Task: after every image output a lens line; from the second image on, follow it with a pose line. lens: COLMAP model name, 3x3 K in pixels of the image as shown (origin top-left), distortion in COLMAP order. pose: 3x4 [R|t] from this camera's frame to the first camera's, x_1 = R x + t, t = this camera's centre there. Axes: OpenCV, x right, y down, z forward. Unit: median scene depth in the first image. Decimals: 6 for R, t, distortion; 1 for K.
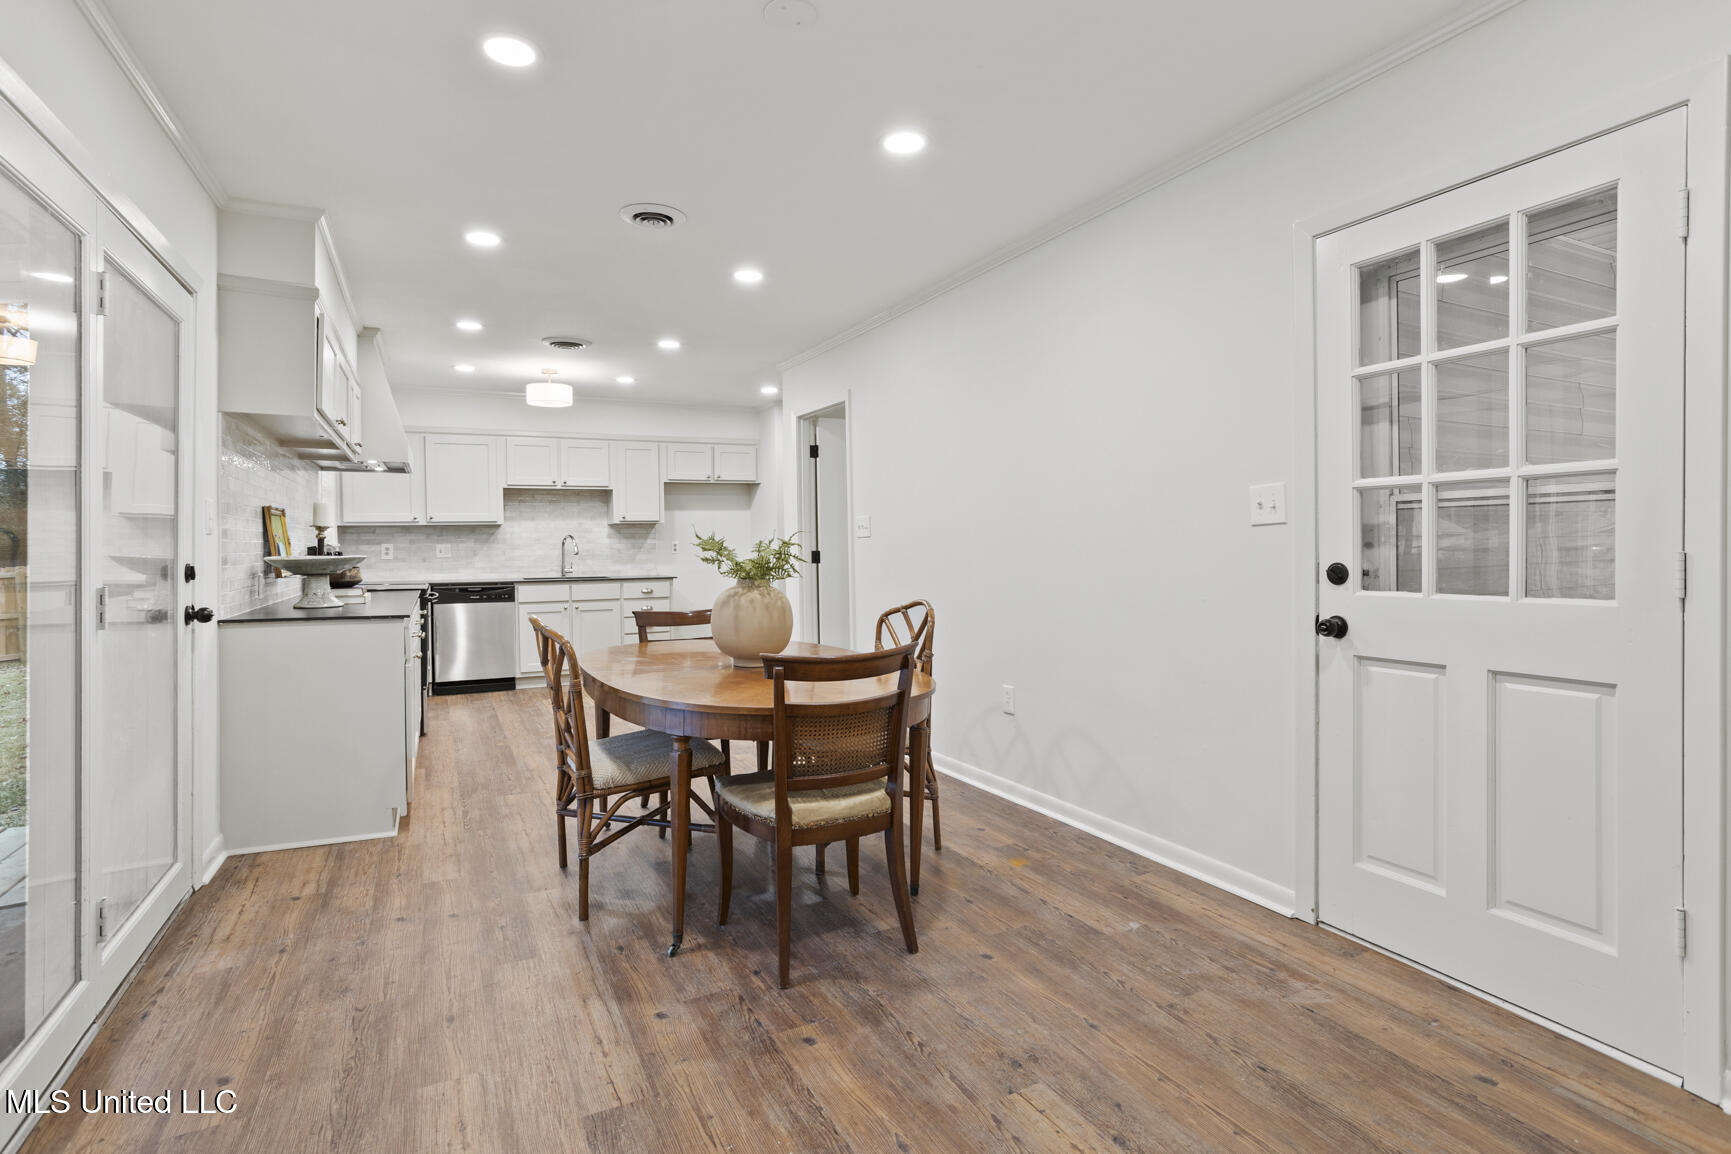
lens RADIAL K [[843.9, 0, 862.0], [0, 843.9, 545.3], [0, 0, 1]] dist [-0.045422, 0.024183]
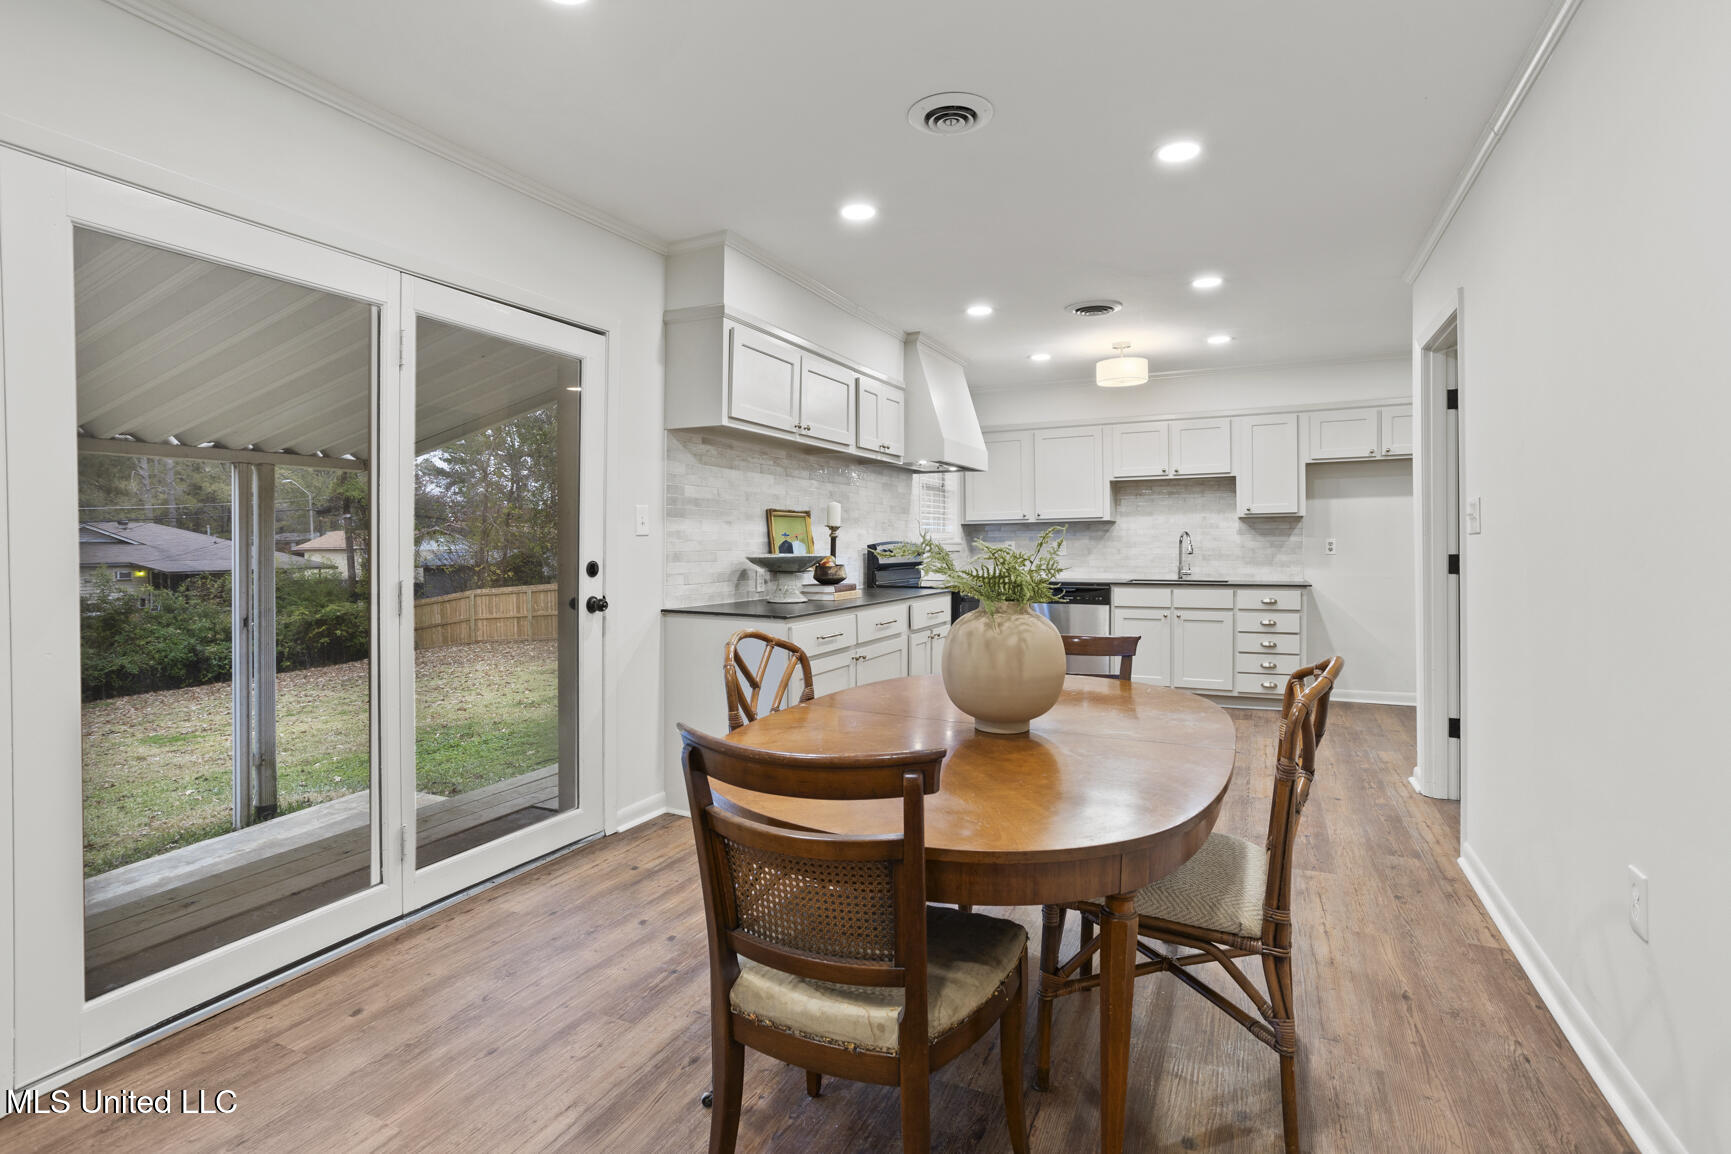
lens RADIAL K [[843.9, 0, 862.0], [0, 843.9, 545.3], [0, 0, 1]] dist [-0.045422, 0.024183]
pose [[0.605923, 0.007038, -0.795492, 0.152760], [-0.002188, 0.999972, 0.007180, -0.003759], [0.795520, -0.002610, 0.605921, 0.231210]]
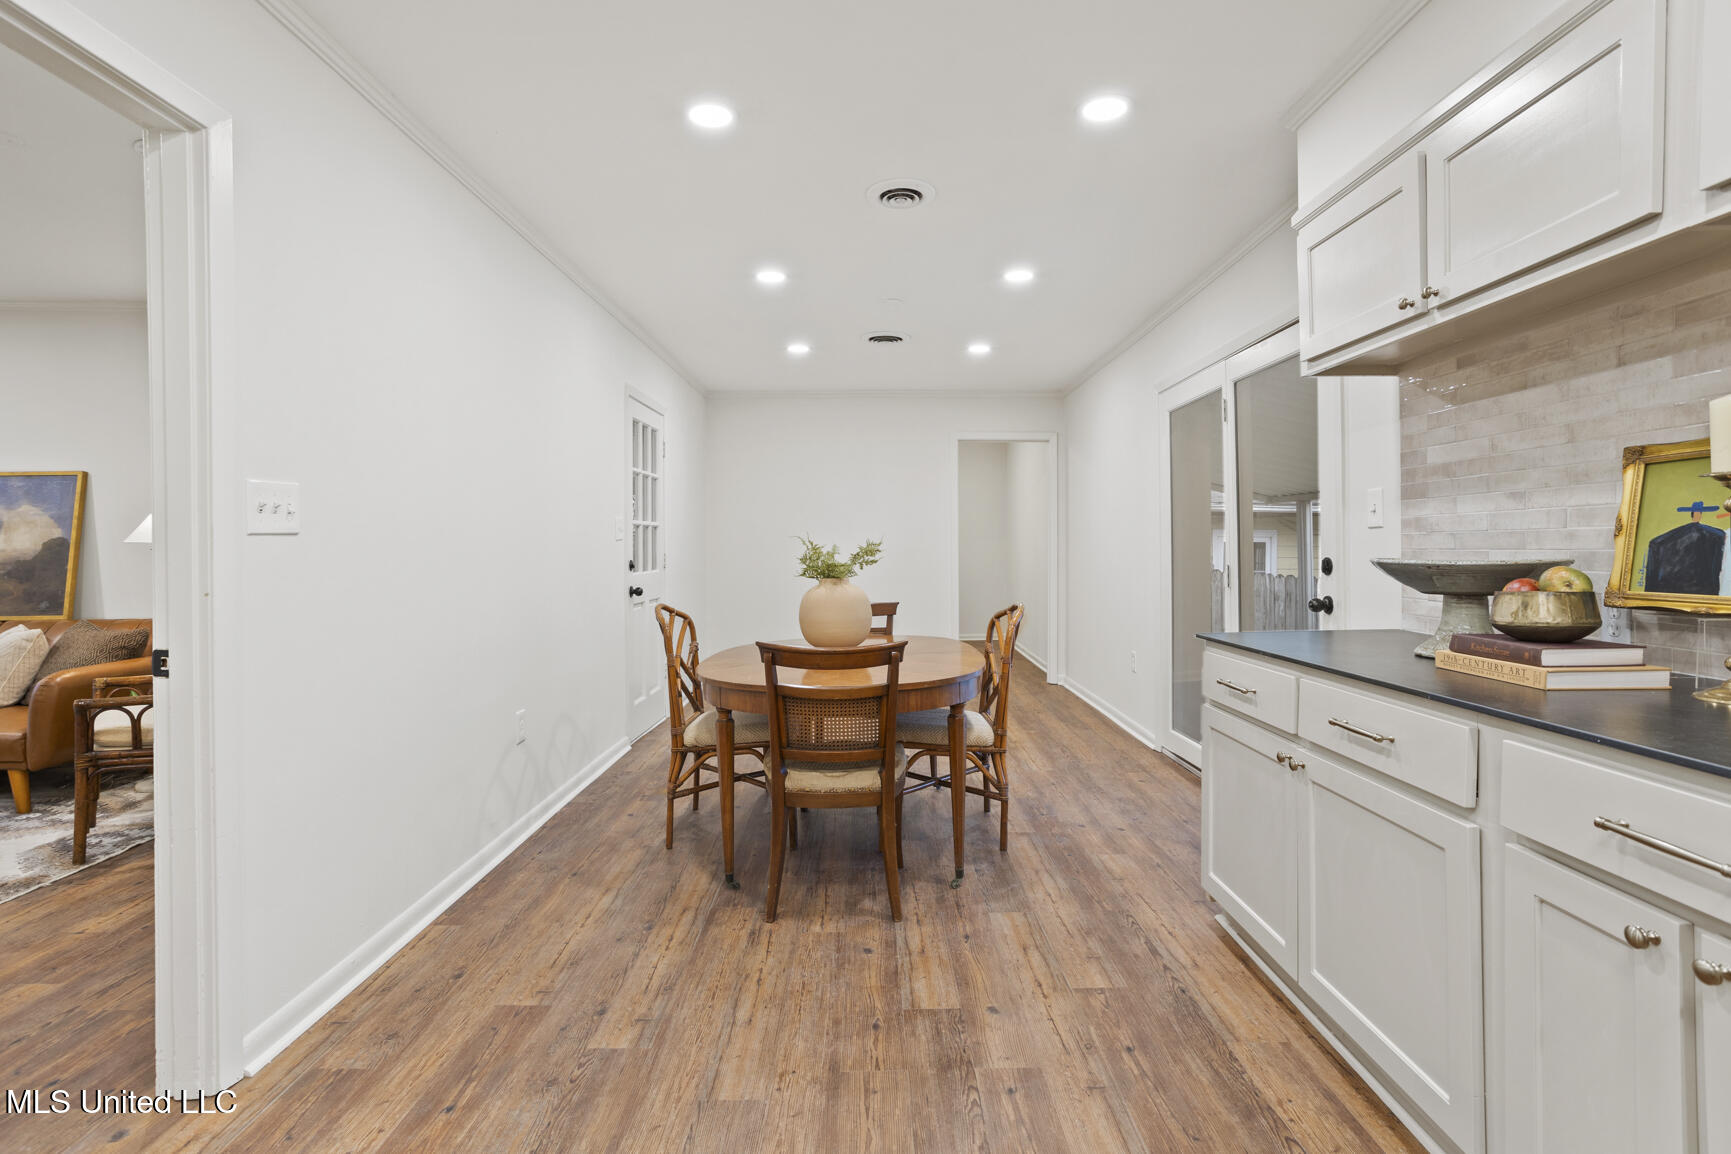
lens RADIAL K [[843.9, 0, 862.0], [0, 843.9, 545.3], [0, 0, 1]] dist [-0.045422, 0.024183]
pose [[-0.886184, 0.015455, 0.463075, -0.311613], [0.016220, 0.999866, -0.002331, -0.000317], [-0.463049, 0.005445, -0.886316, 0.904324]]
